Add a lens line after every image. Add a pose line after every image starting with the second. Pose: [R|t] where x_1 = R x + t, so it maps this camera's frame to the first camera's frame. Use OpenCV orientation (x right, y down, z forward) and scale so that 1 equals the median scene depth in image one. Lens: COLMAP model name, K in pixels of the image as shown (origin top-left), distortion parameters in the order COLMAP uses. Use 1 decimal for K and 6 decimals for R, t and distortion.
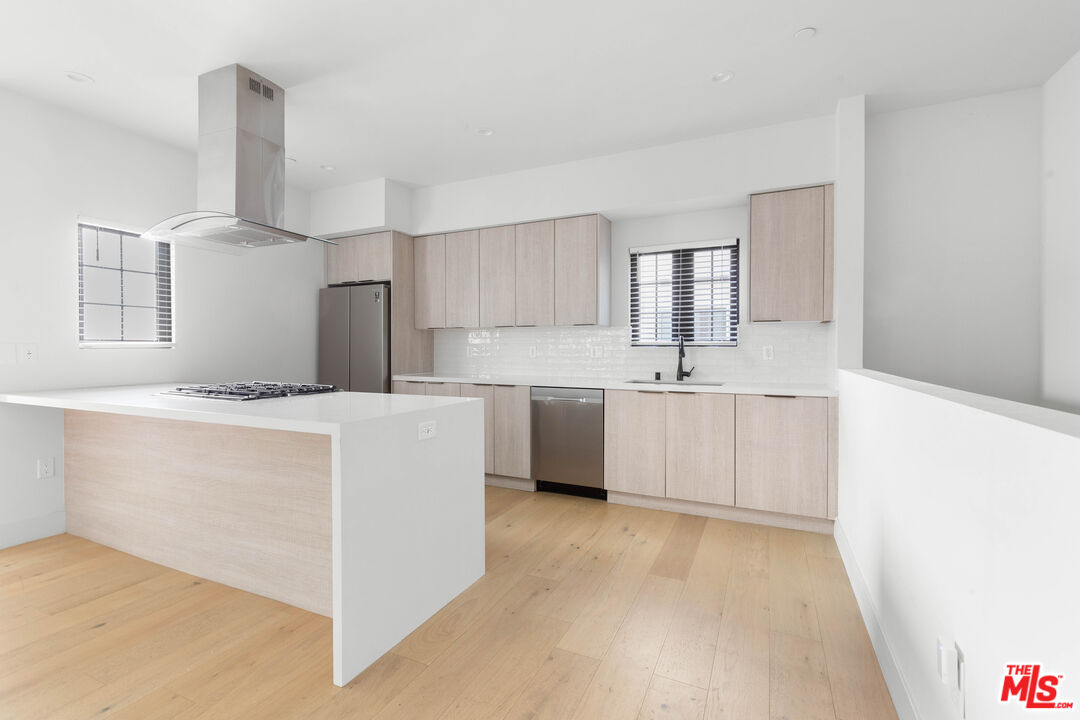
lens RADIAL K [[491.4, 0, 531.5], [0, 491.4, 352.9], [0, 0, 1]] dist [0.001700, 0.000111]
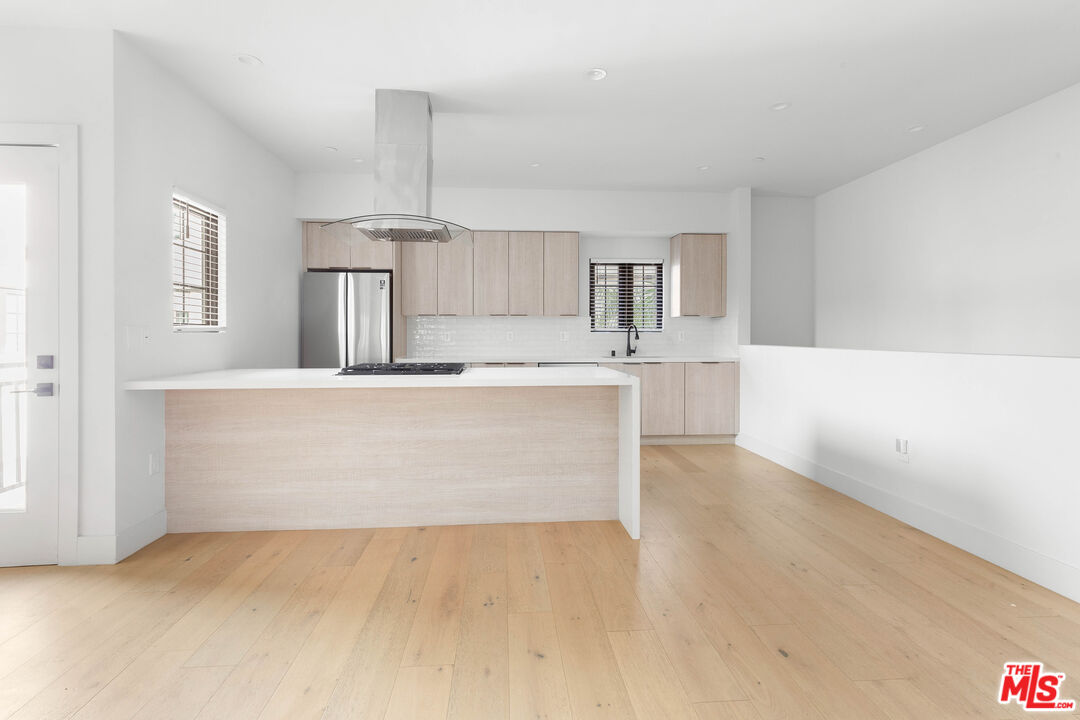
lens RADIAL K [[495.8, 0, 538.8], [0, 495.8, 337.9], [0, 0, 1]] dist [0.000629, 0.000163]
pose [[0.867177, -0.003027, 0.497991, -0.630288], [0.005063, 0.999983, -0.002738, 0.006799], [-0.497974, 0.004896, 0.867178, -0.110103]]
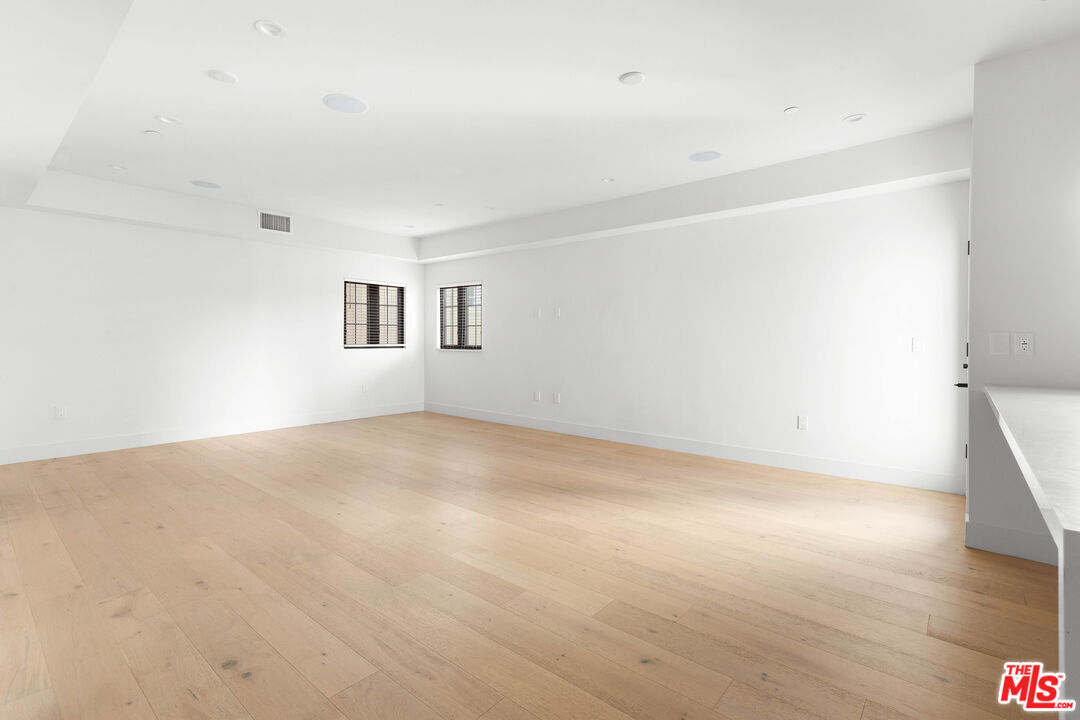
lens RADIAL K [[498.3, 0, 534.0], [0, 498.3, 329.0], [0, 0, 1]] dist [0.001098, -0.000075]
pose [[-0.262491, -0.016328, -0.964796, 0.049217], [-0.013213, 0.999824, -0.013326, -0.001322], [0.964844, 0.009250, -0.262661, 0.290957]]
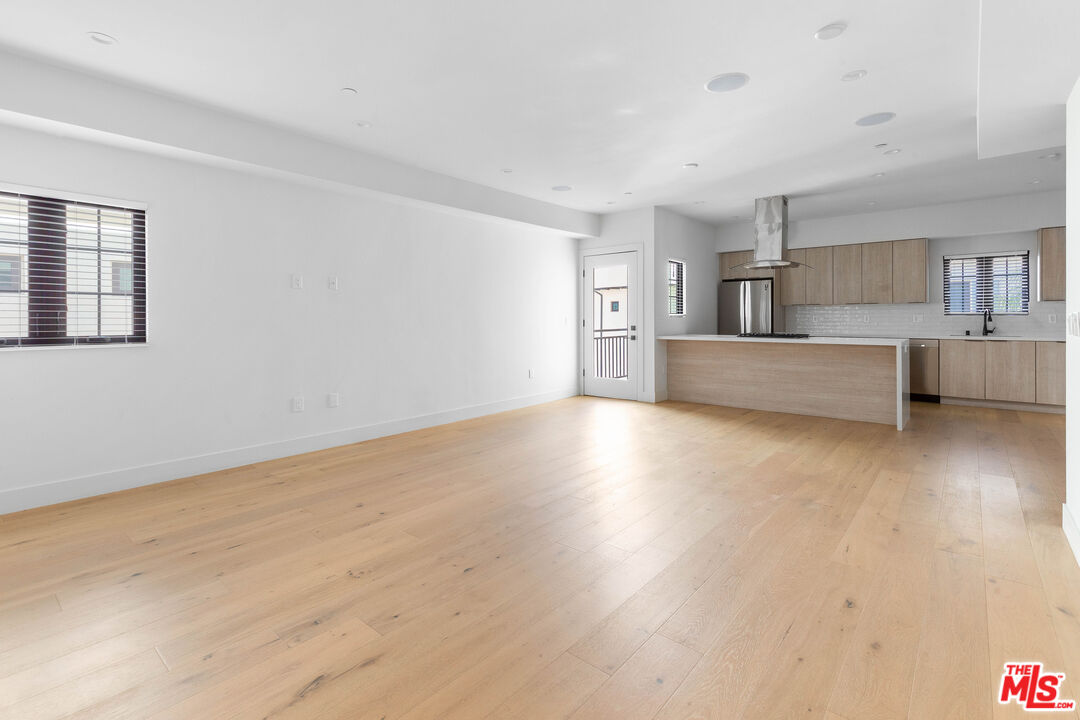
lens RADIAL K [[498.9, 0, 536.1], [0, 498.9, 315.1], [0, 0, 1]] dist [0.002373, 0.000734]
pose [[0.964172, -0.003671, -0.265253, -0.719574], [-0.000171, 0.999895, -0.014461, 0.011992], [0.265278, 0.013989, 0.964071, -1.049634]]
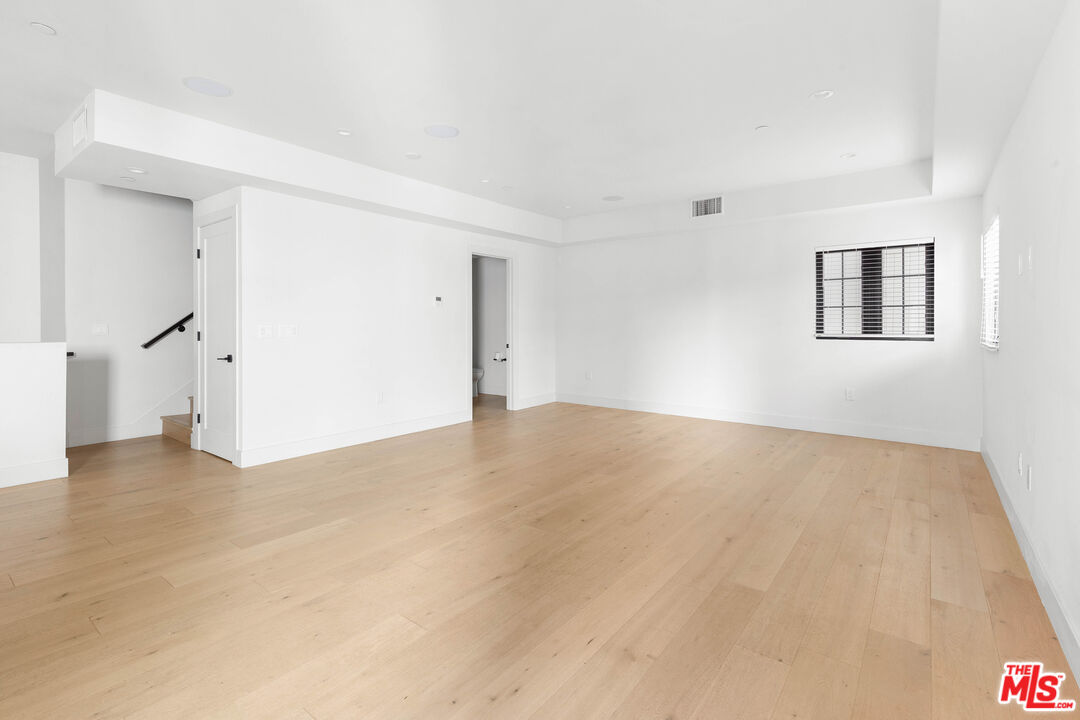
lens RADIAL K [[498.9, 0, 536.1], [0, 498.9, 315.1], [0, 0, 1]] dist [0.002373, 0.000734]
pose [[-0.976534, 0.006938, 0.215252, -1.026387], [0.005777, 0.999965, -0.006027, -0.007958], [-0.215287, -0.004642, -0.976540, 0.692557]]
